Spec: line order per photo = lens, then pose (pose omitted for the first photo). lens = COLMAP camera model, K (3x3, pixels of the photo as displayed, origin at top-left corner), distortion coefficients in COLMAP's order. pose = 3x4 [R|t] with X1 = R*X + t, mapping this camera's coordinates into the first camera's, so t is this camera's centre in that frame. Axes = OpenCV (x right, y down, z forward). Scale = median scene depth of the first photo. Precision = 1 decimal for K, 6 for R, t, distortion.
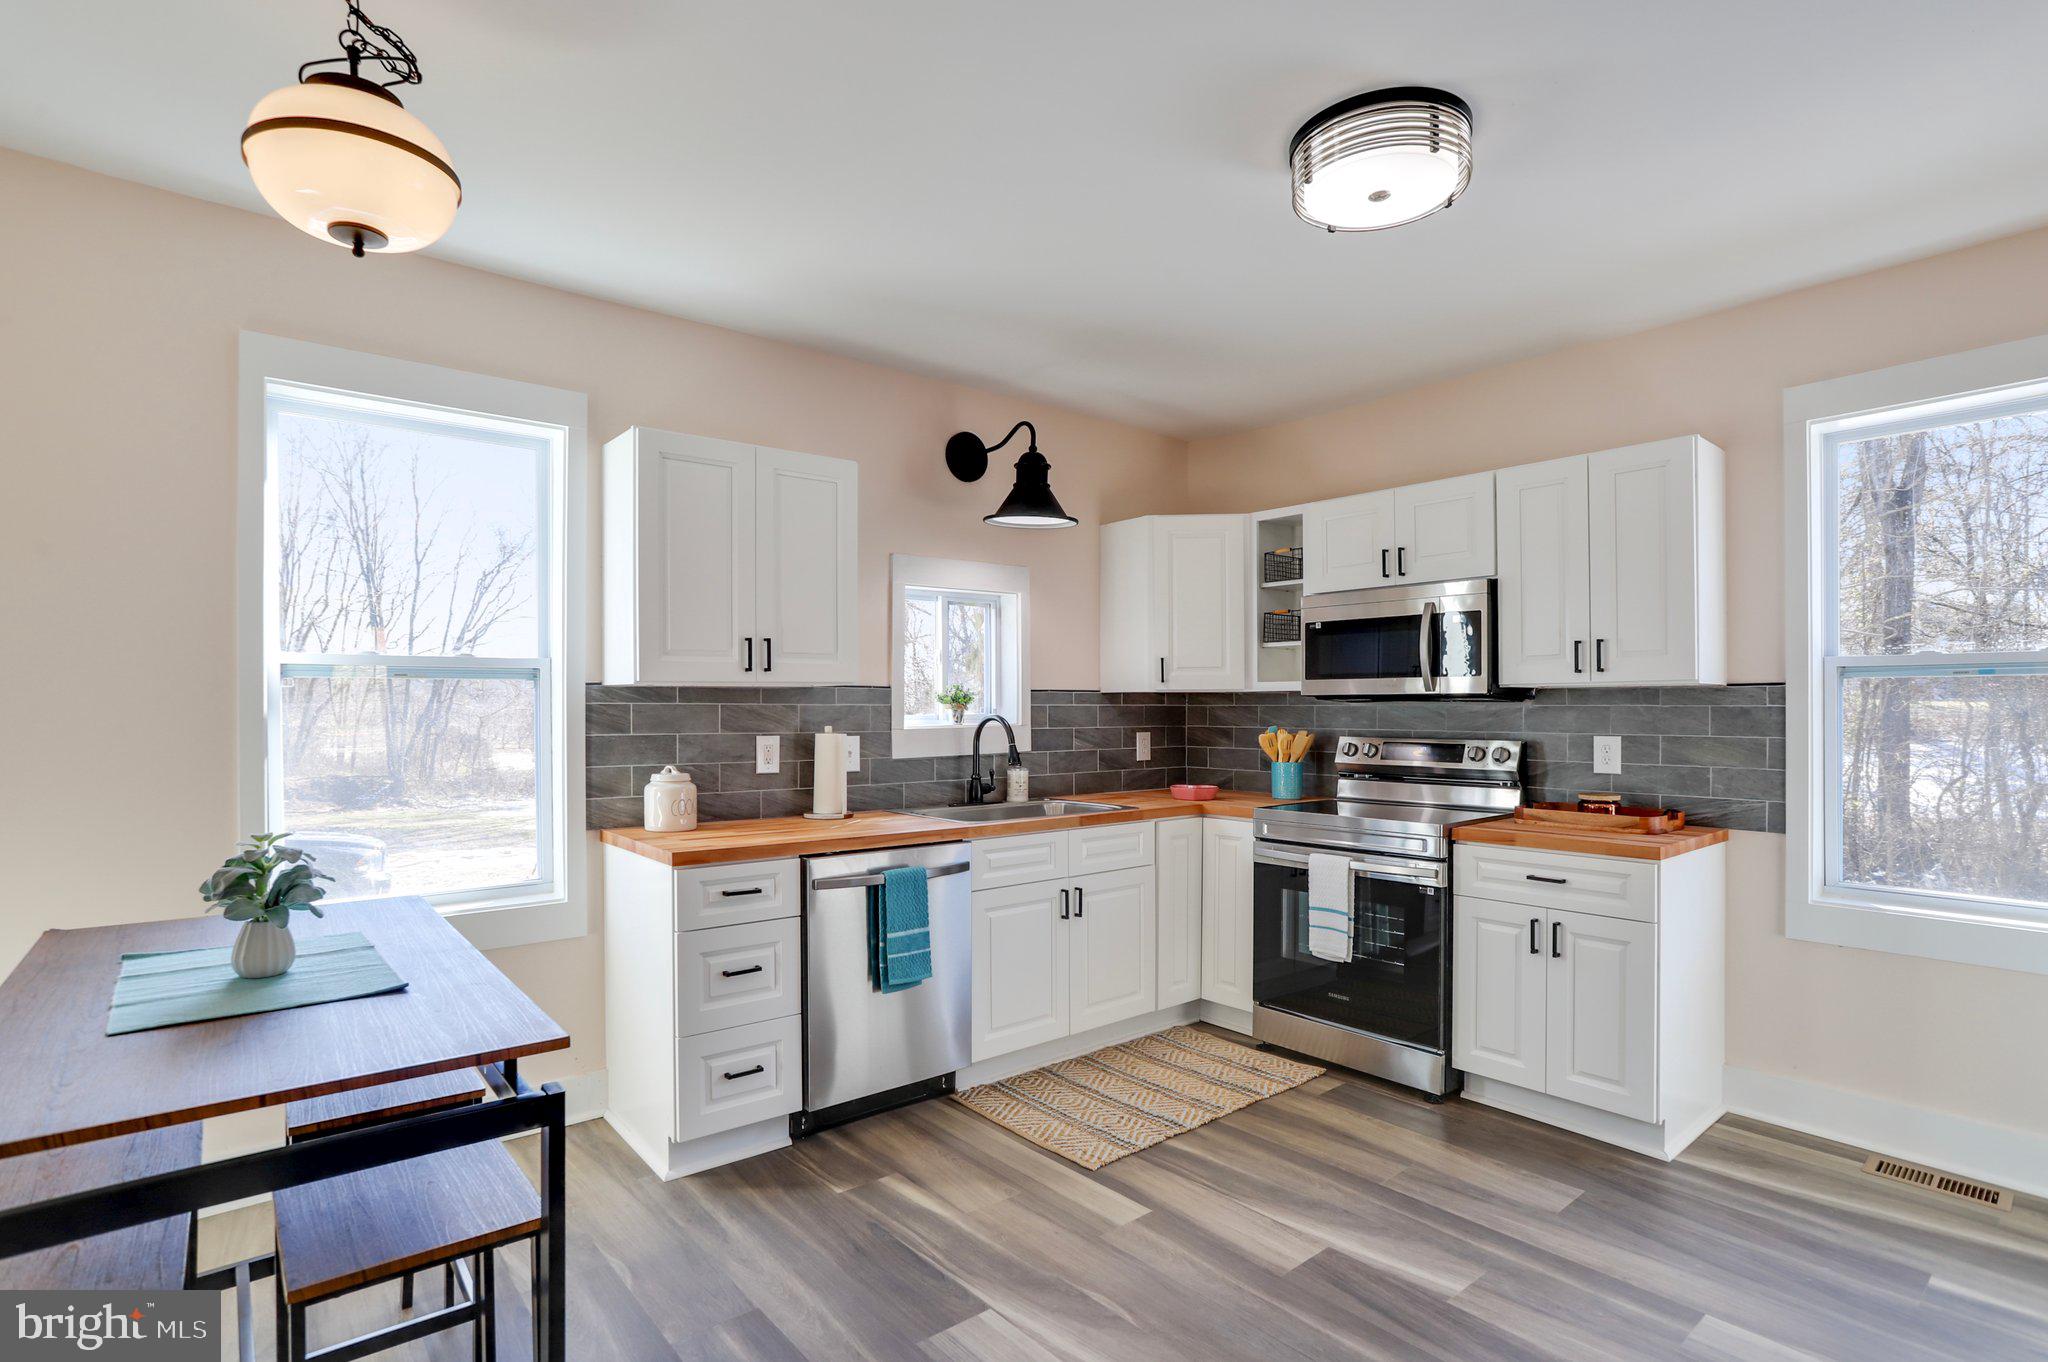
lens RADIAL K [[1014.3, 0, 1021.6], [0, 1014.3, 705.0], [0, 0, 1]] dist [-0.047752, 0.029421]
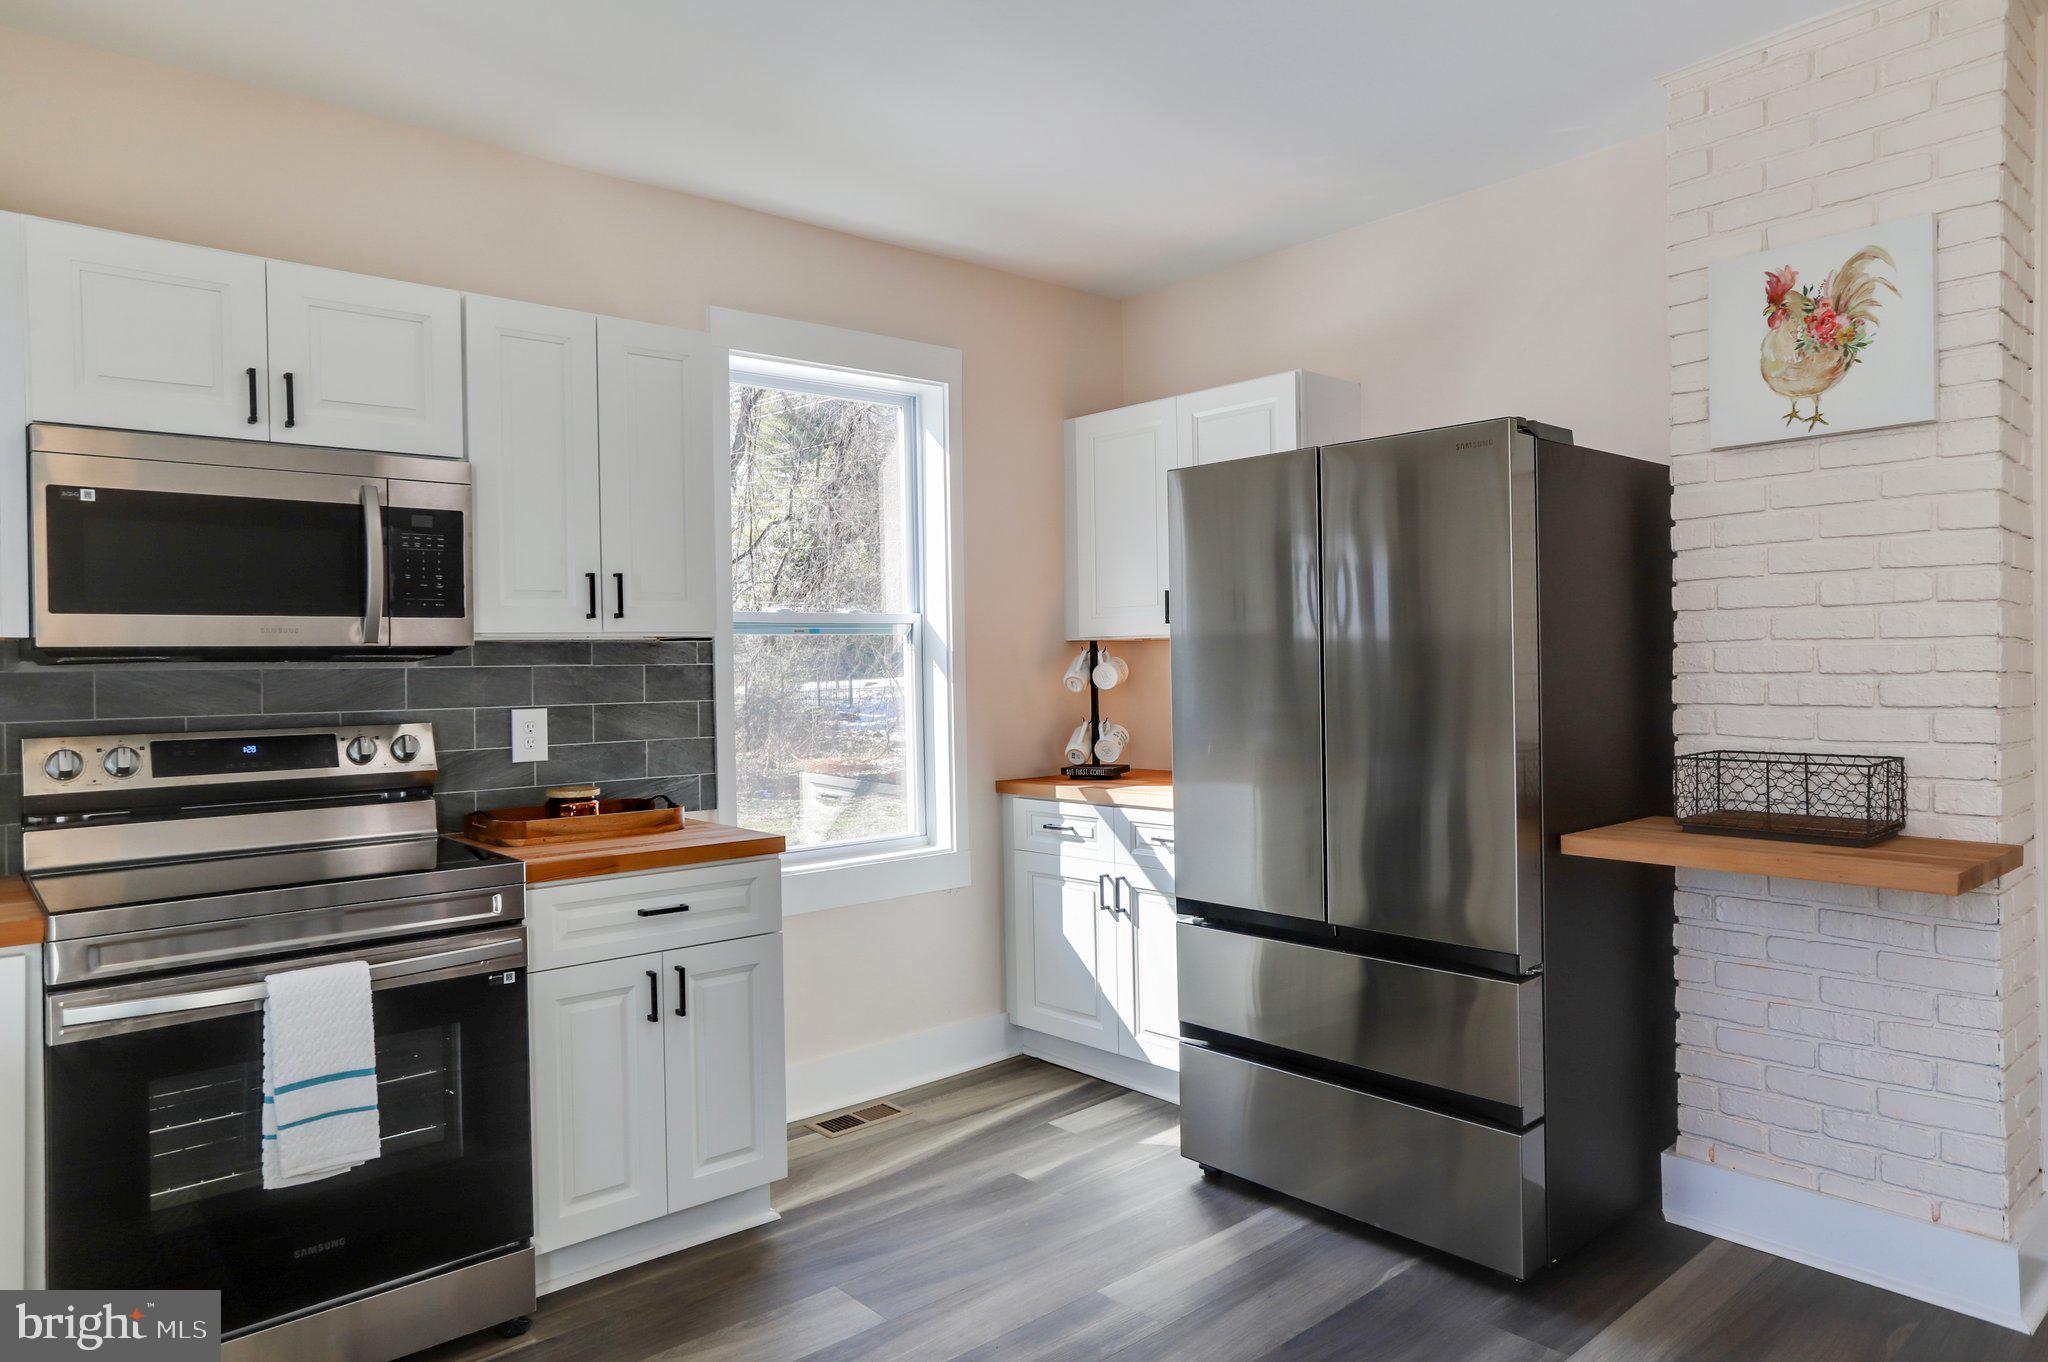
lens RADIAL K [[1274.2, 0, 1025.2], [0, 1274.2, 672.9], [0, 0, 1]] dist [-0.024357, 0.027497]
pose [[-0.024221, -0.007138, 0.999681, -0.315118], [0.014491, 0.999867, 0.007490, 0.003618], [-0.999602, 0.014668, -0.024114, 0.647884]]
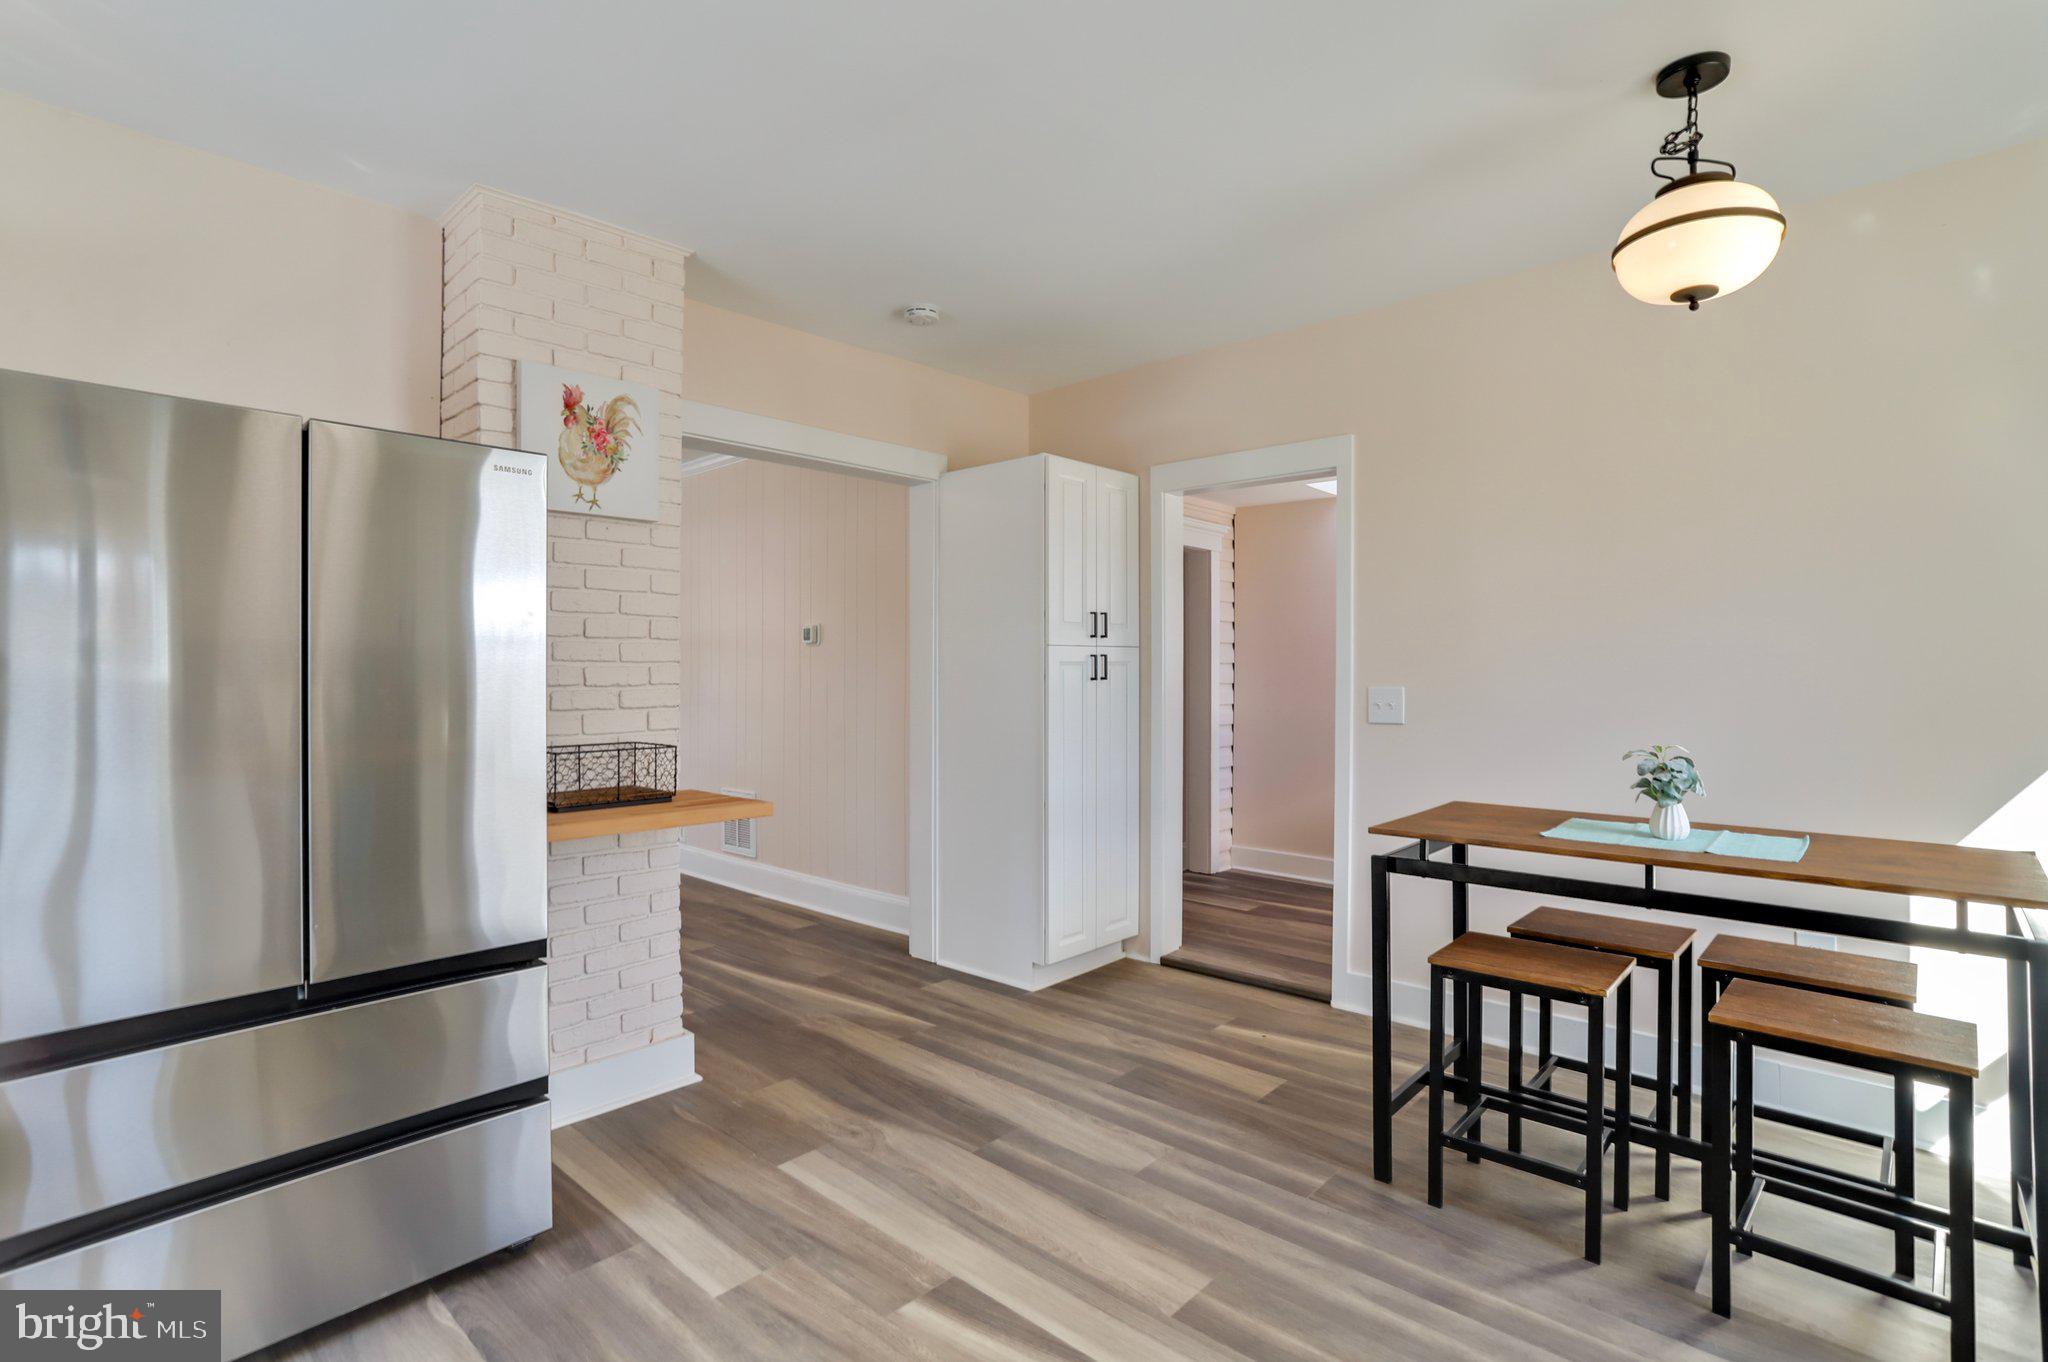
lens RADIAL K [[1010.2, 0, 999.0], [0, 1010.2, 671.2], [0, 0, 1]] dist [0.000165, 0.007631]
pose [[-0.992086, 0.000927, -0.125558, 0.182039], [0.000464, 0.999993, 0.003712, 0.001652], [0.125561, 0.003625, -0.992079, 1.016720]]
